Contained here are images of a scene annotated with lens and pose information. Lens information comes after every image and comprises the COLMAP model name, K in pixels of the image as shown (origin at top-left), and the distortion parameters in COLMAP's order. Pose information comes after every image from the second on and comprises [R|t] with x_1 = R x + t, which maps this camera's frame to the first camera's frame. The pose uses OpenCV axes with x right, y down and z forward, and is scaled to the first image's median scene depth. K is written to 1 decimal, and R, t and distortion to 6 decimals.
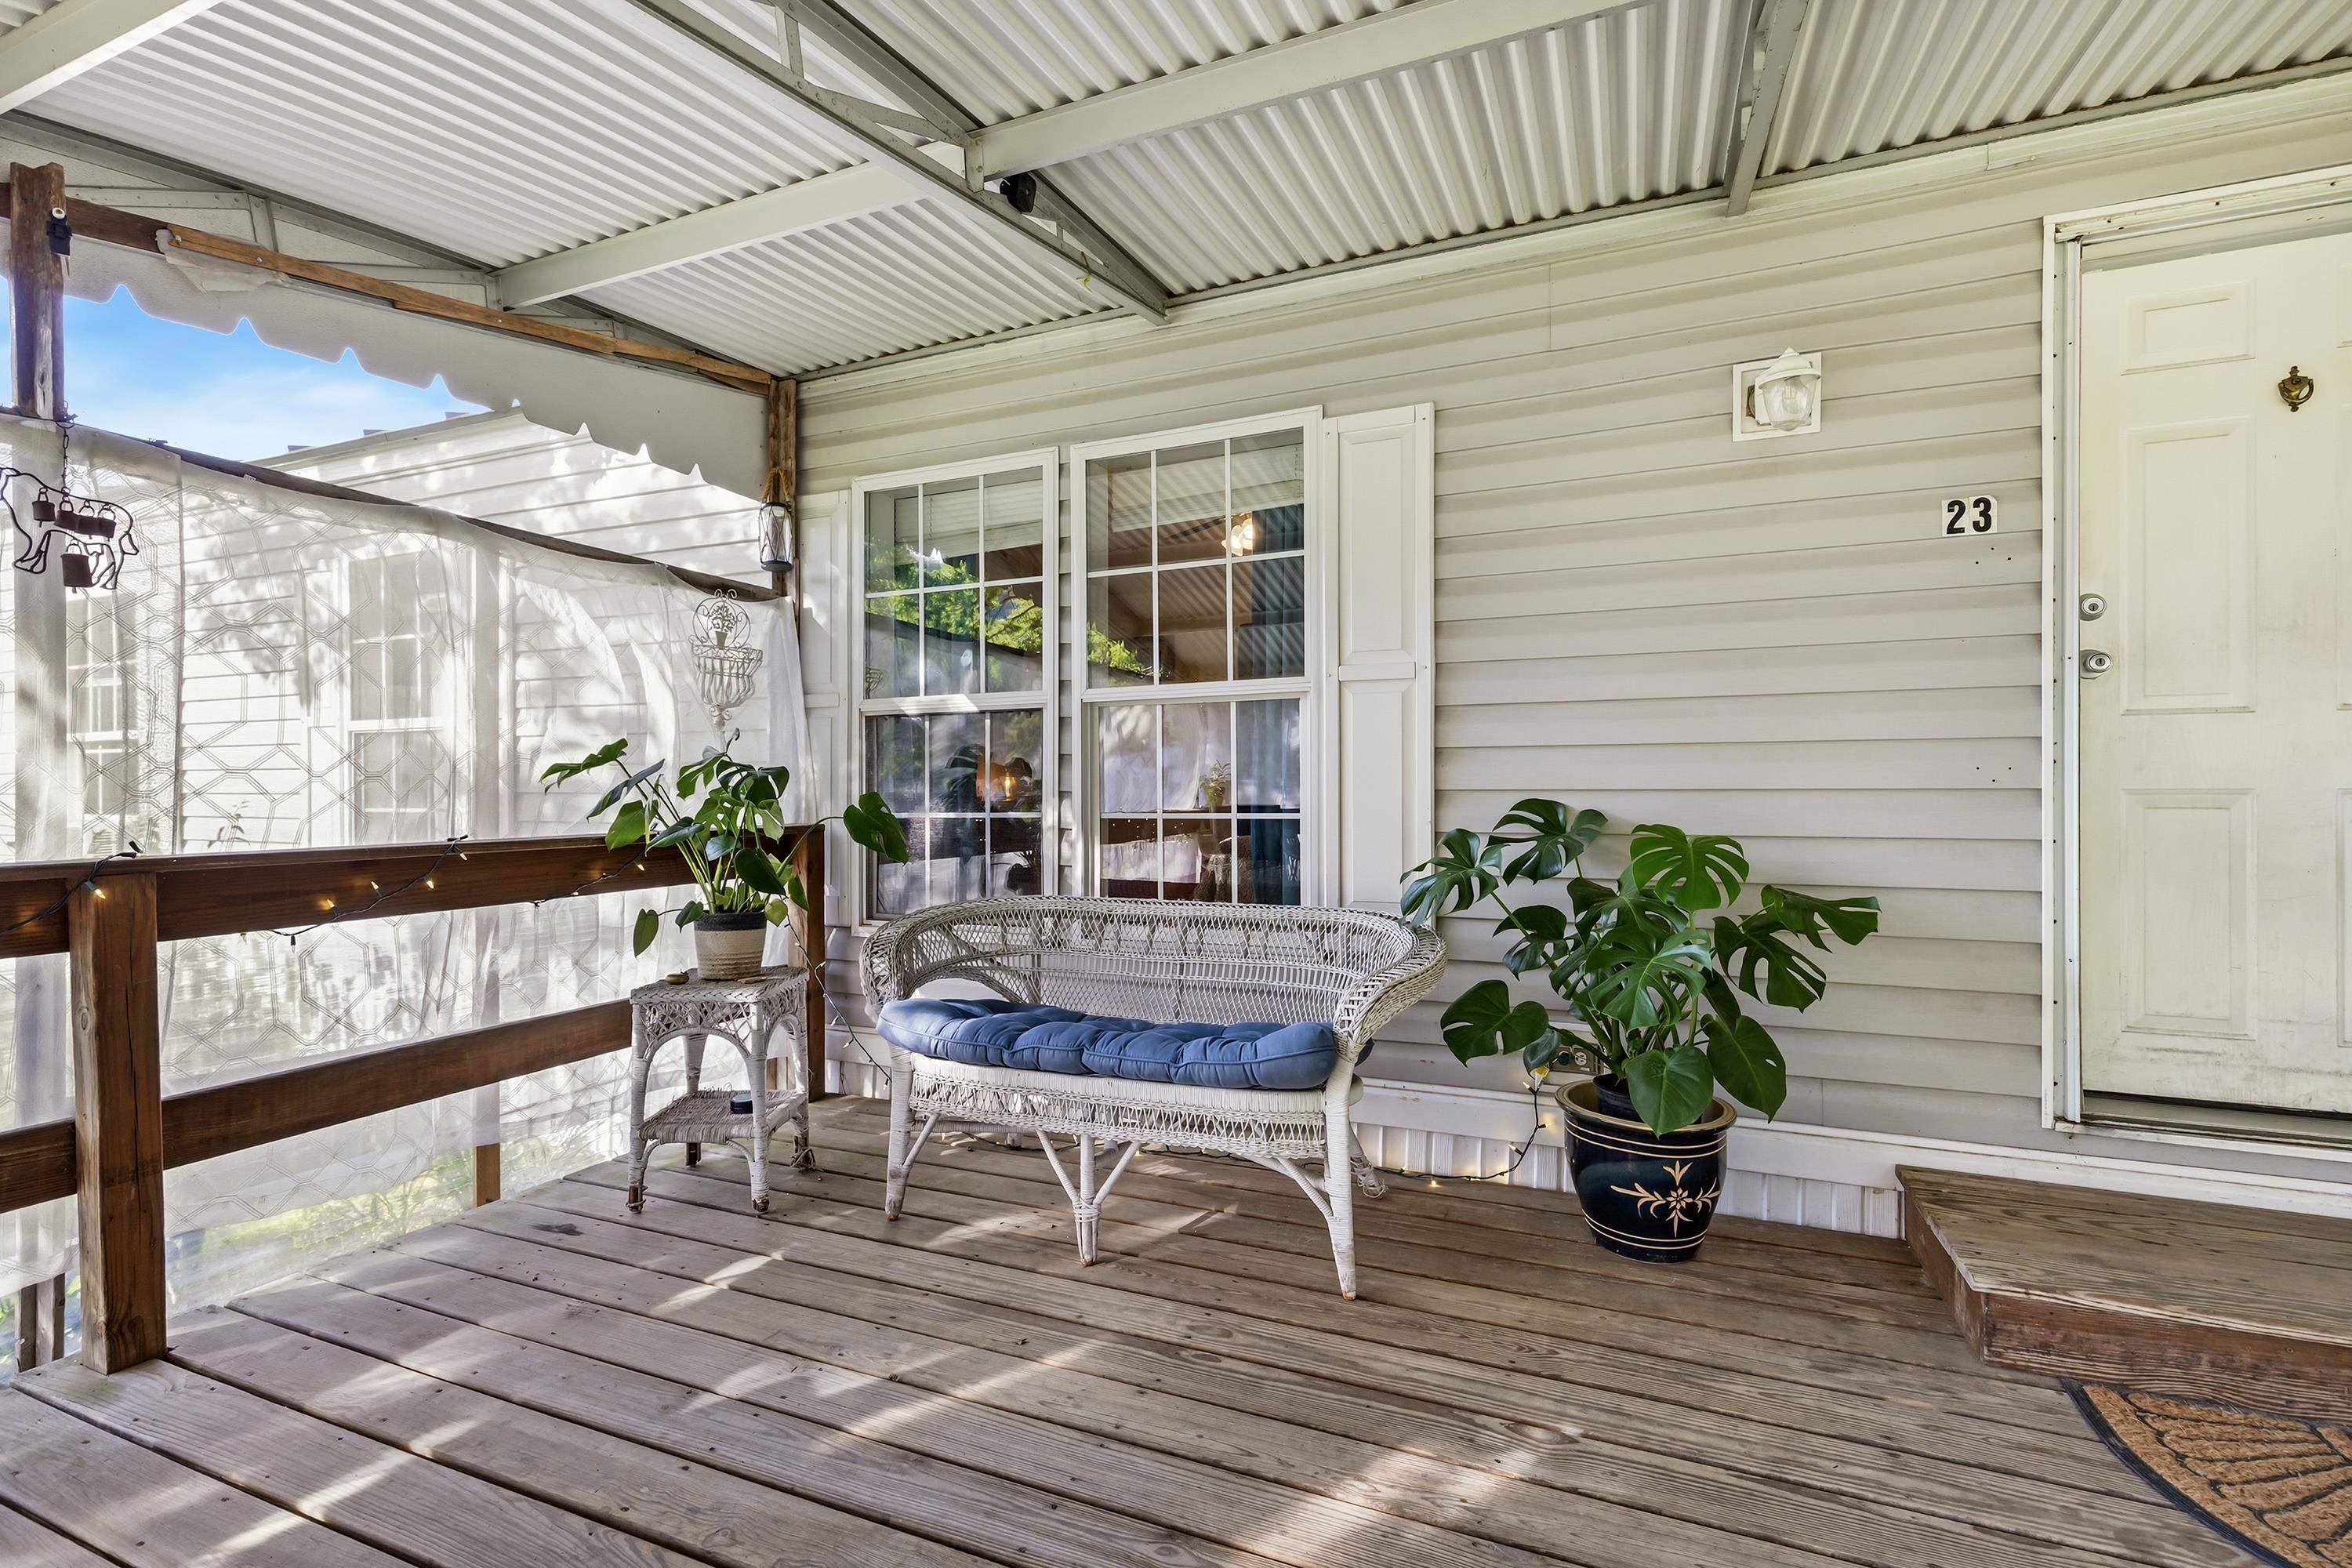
lens RADIAL K [[1053.8, 0, 1178.3], [0, 1053.8, 788.9], [0, 0, 1]] dist [0.004258, -0.000710]
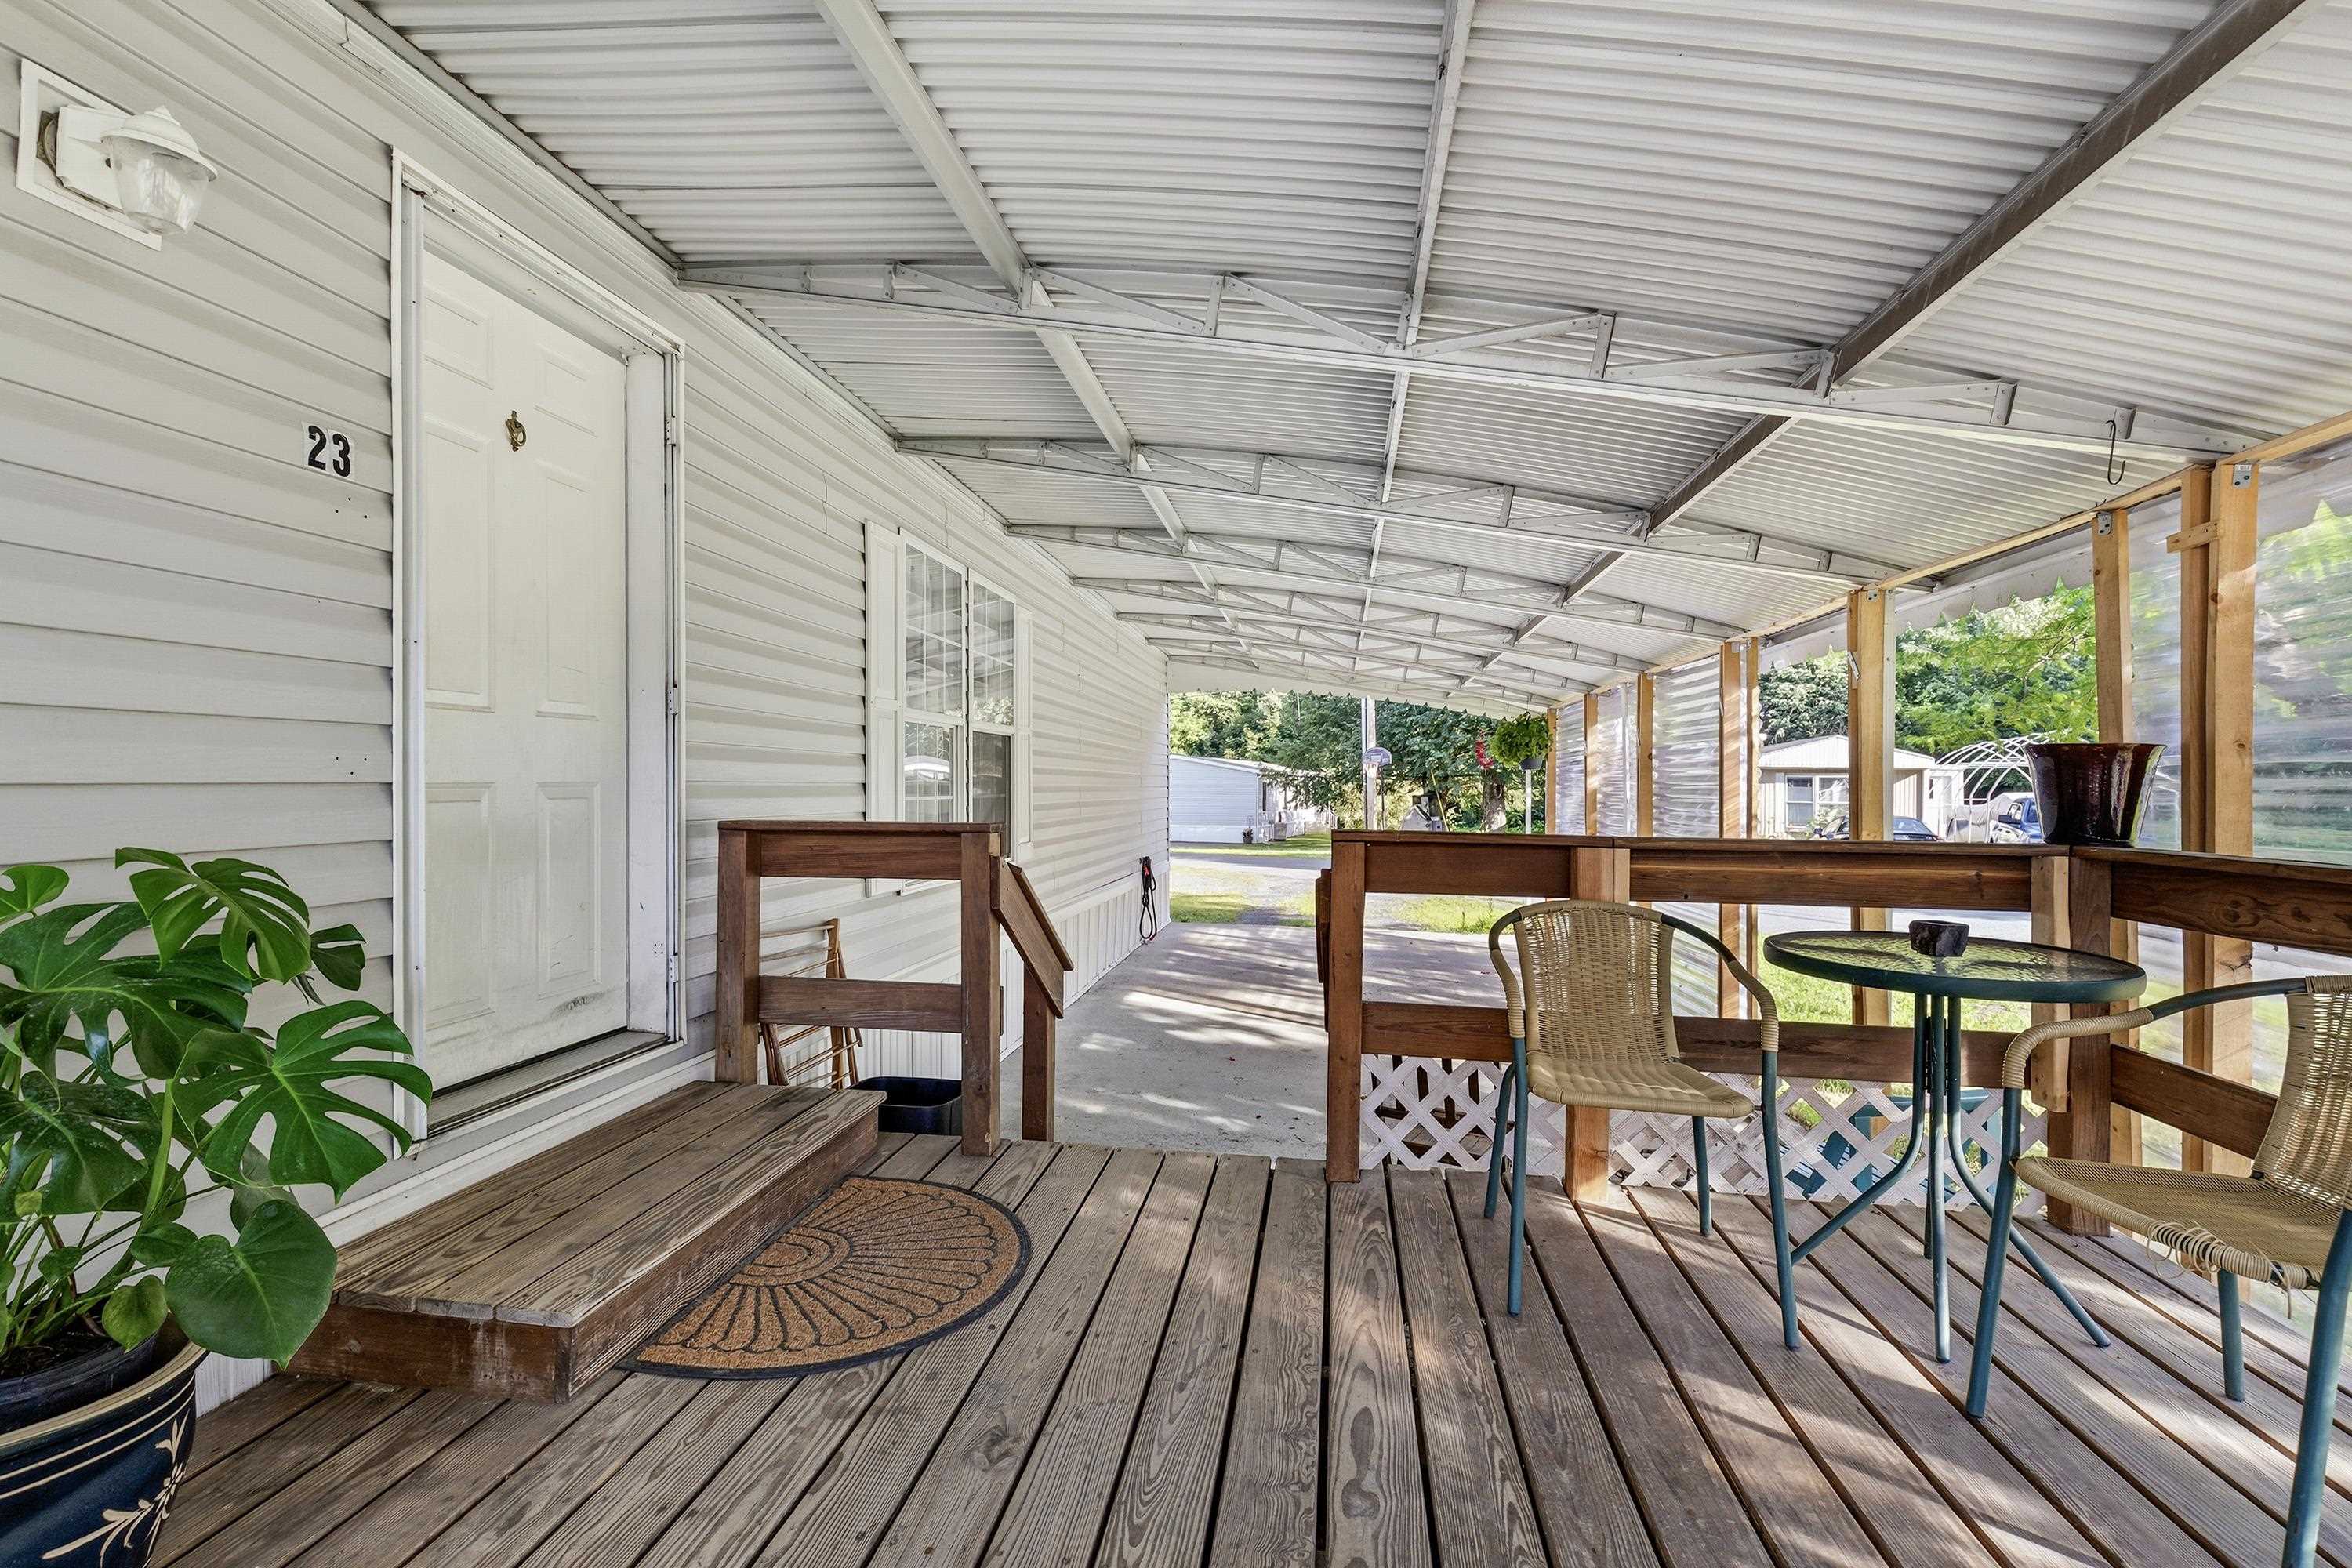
lens RADIAL K [[1053.8, 0, 1179.1], [0, 1053.8, 783.9], [0, 0, 1]] dist [0.004258, -0.000710]
pose [[-0.242840, -0.001336, 0.970065, -0.215280], [-0.000593, 0.999999, 0.001229, -0.000628], [-0.970066, -0.000277, -0.242840, 0.566546]]
